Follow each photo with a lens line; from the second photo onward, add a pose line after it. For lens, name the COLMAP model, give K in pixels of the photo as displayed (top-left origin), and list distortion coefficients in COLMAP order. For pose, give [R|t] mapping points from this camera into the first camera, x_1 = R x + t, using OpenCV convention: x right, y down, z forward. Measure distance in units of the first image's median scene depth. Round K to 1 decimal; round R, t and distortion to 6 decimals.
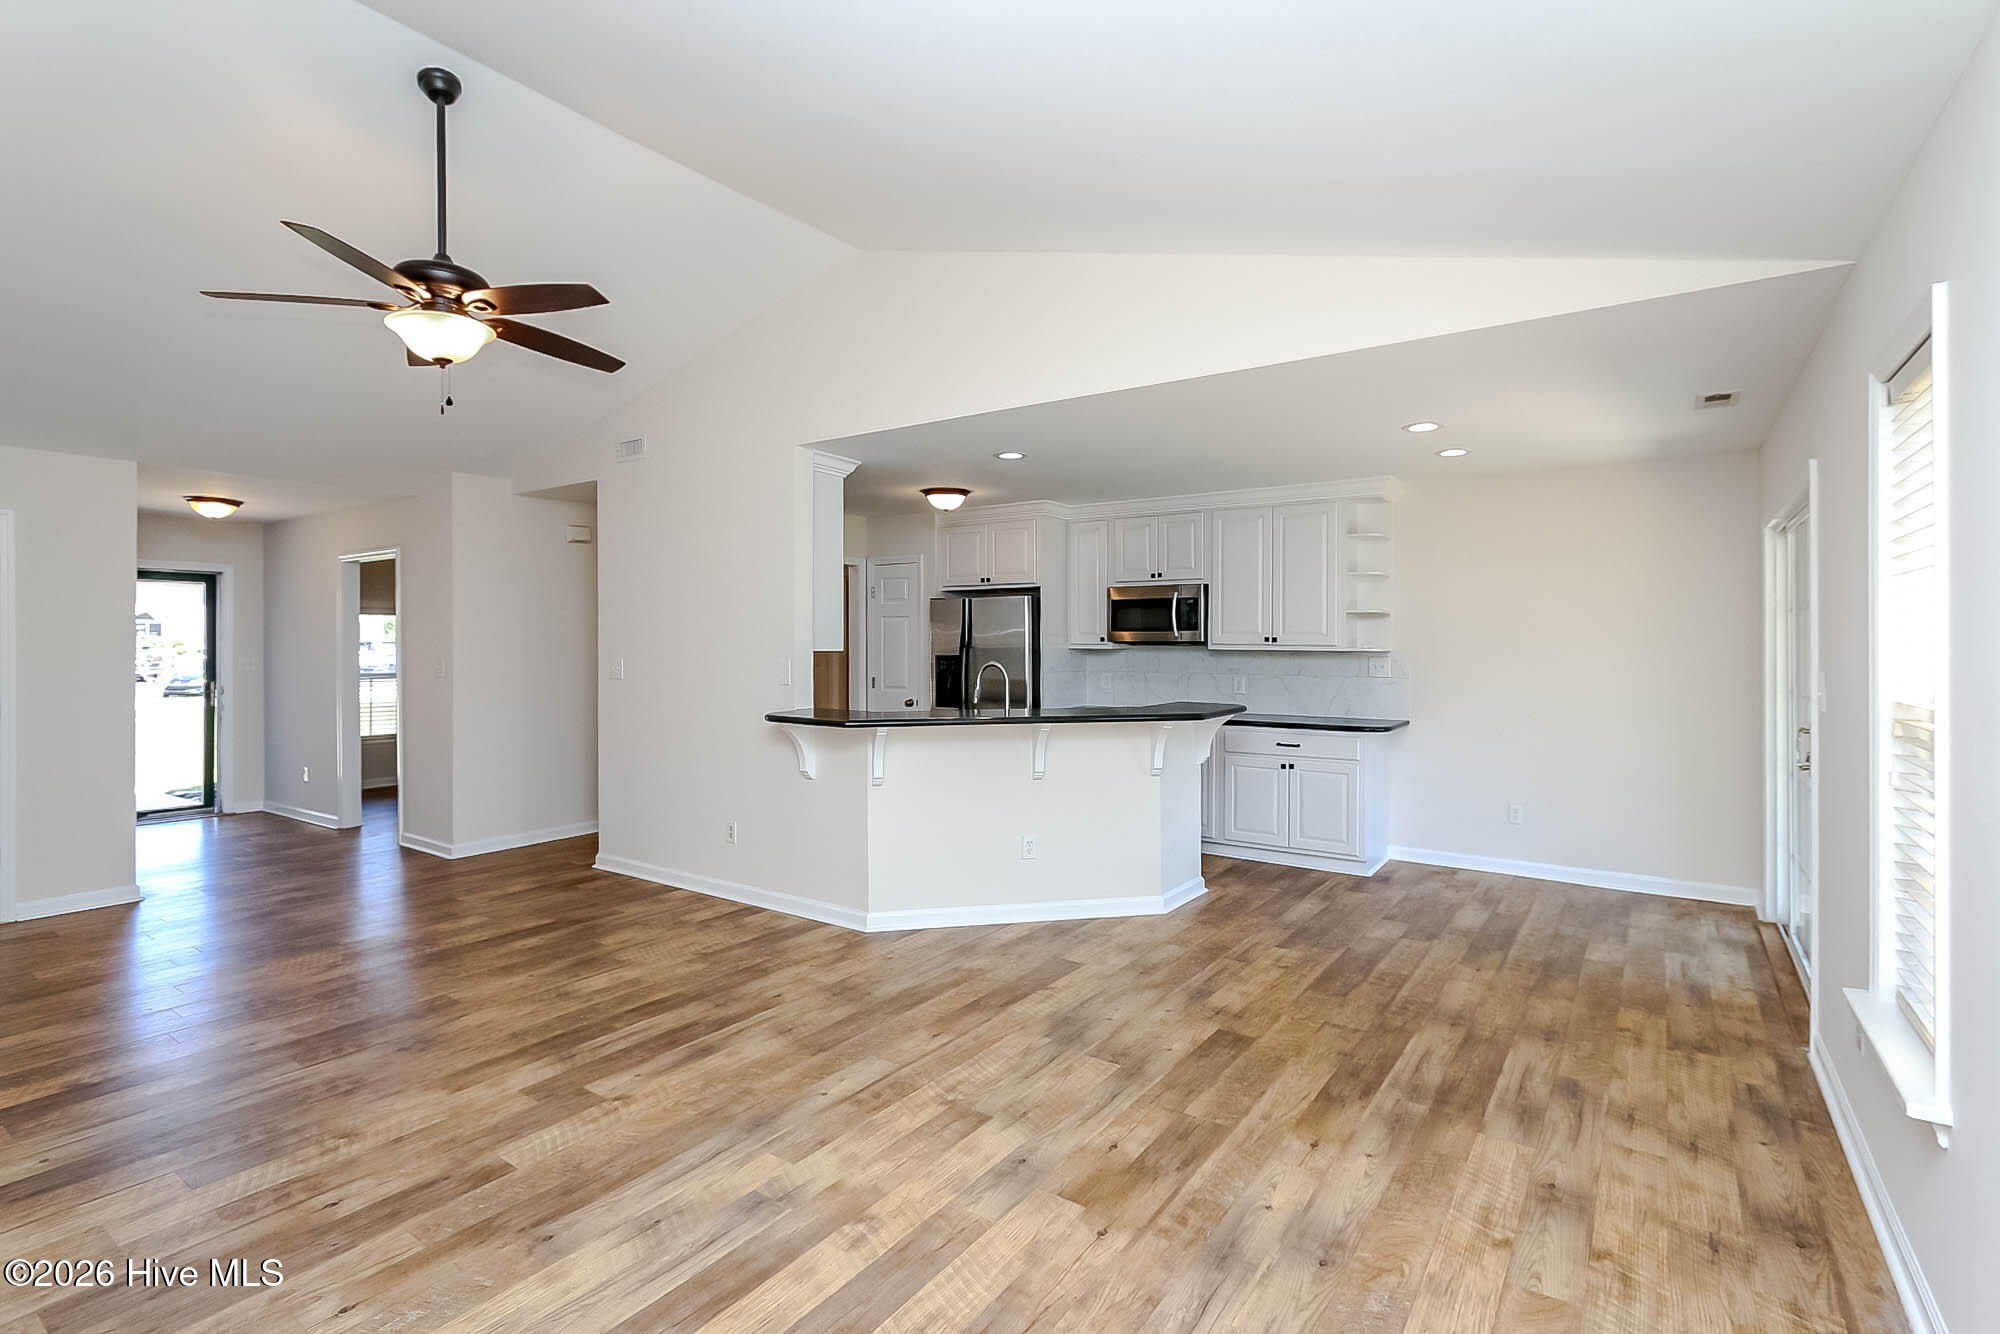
lens RADIAL K [[933.8, 0, 1003.8], [0, 933.8, 642.2], [0, 0, 1]] dist [-0.000082, 0.000497]
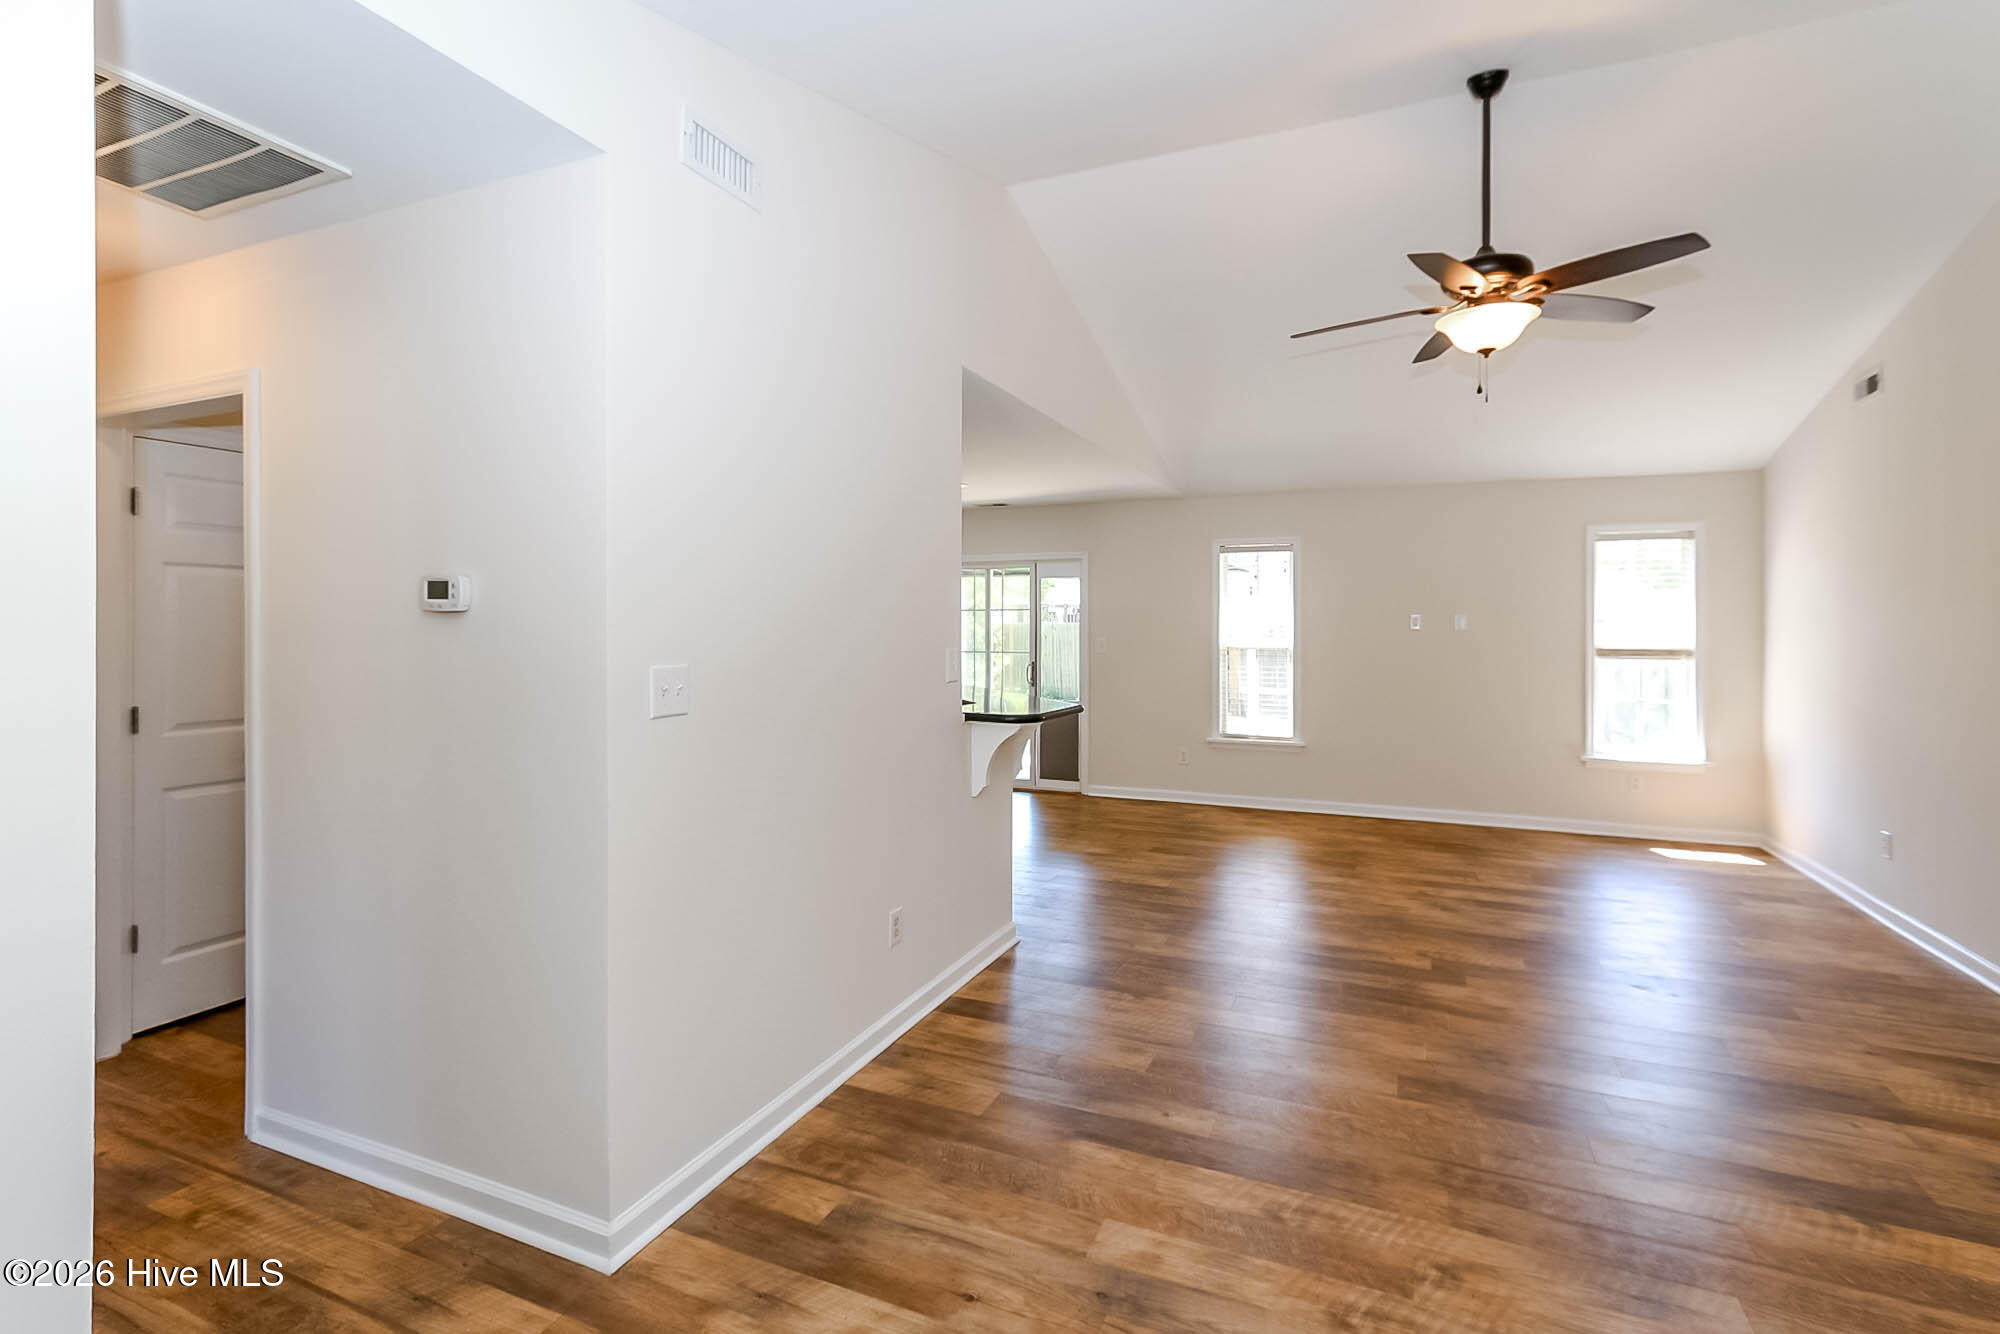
lens RADIAL K [[925.7, 0, 1003.8], [0, 925.7, 628.1], [0, 0, 1]] dist [-0.000499, 0.002019]
pose [[-0.196332, 0.004251, 0.980528, -1.474501], [-0.001415, 0.999988, -0.004619, 0.010122], [-0.980536, -0.002294, -0.196324, 1.696112]]
